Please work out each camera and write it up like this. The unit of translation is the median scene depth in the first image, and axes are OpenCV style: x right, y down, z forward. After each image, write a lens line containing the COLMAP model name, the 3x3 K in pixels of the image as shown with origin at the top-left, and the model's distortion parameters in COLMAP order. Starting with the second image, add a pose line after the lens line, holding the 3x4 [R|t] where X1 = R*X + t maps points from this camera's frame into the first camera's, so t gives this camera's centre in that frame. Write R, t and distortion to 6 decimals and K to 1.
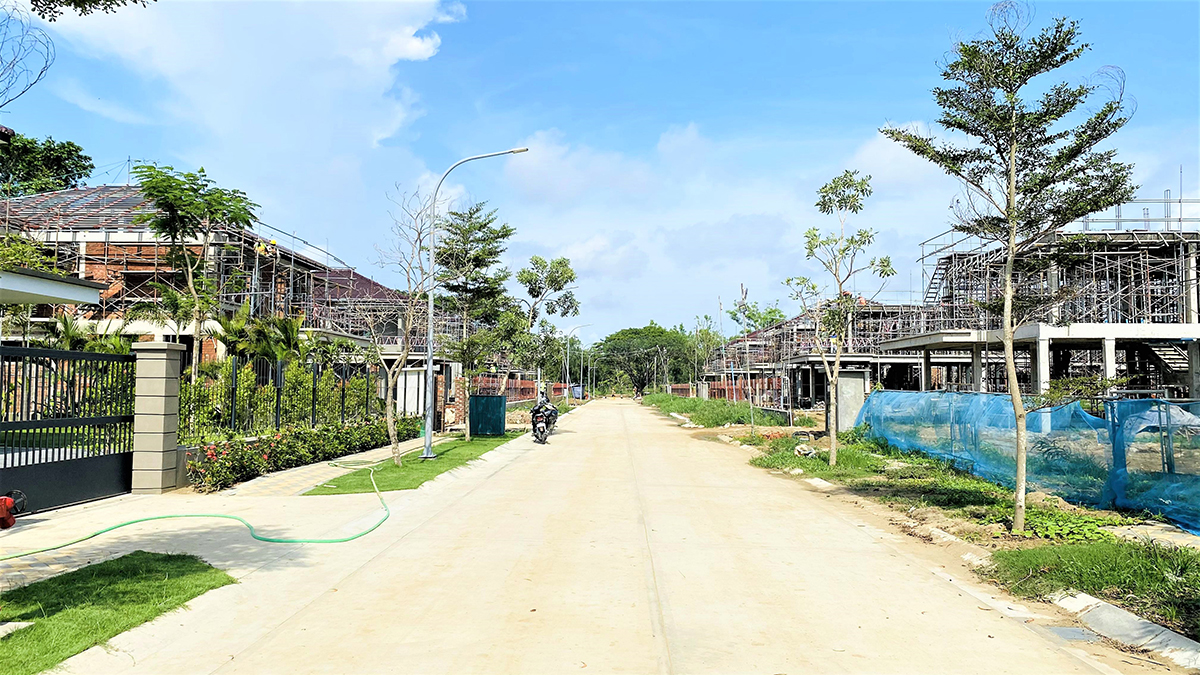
lens RADIAL K [[949.2, 0, 598.8], [0, 949.2, 323.9], [0, 0, 1]] dist [0.013620, 0.005669]
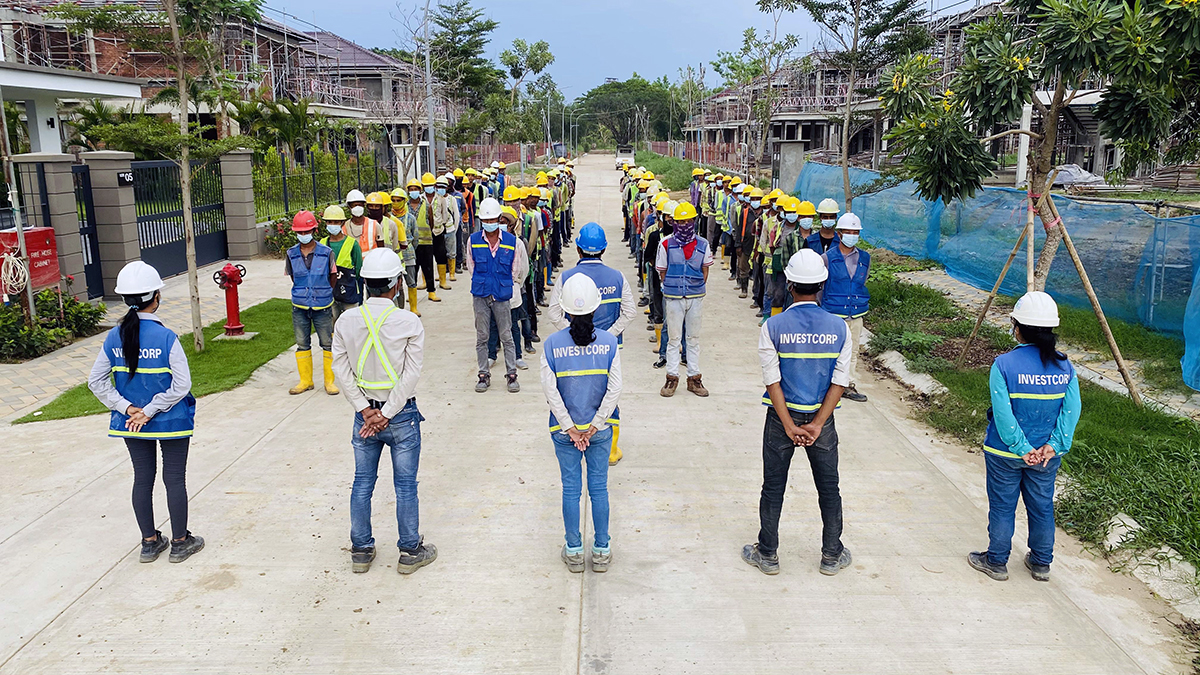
lens RADIAL K [[949.2, 0, 598.8], [0, 949.2, 323.9], [0, 0, 1]] dist [0.013620, 0.005669]
pose [[0.999758, -0.019146, 0.010812, 0.010607], [0.015723, 0.966252, 0.257119, -0.030704], [-0.015370, -0.256887, 0.966319, -0.142714]]
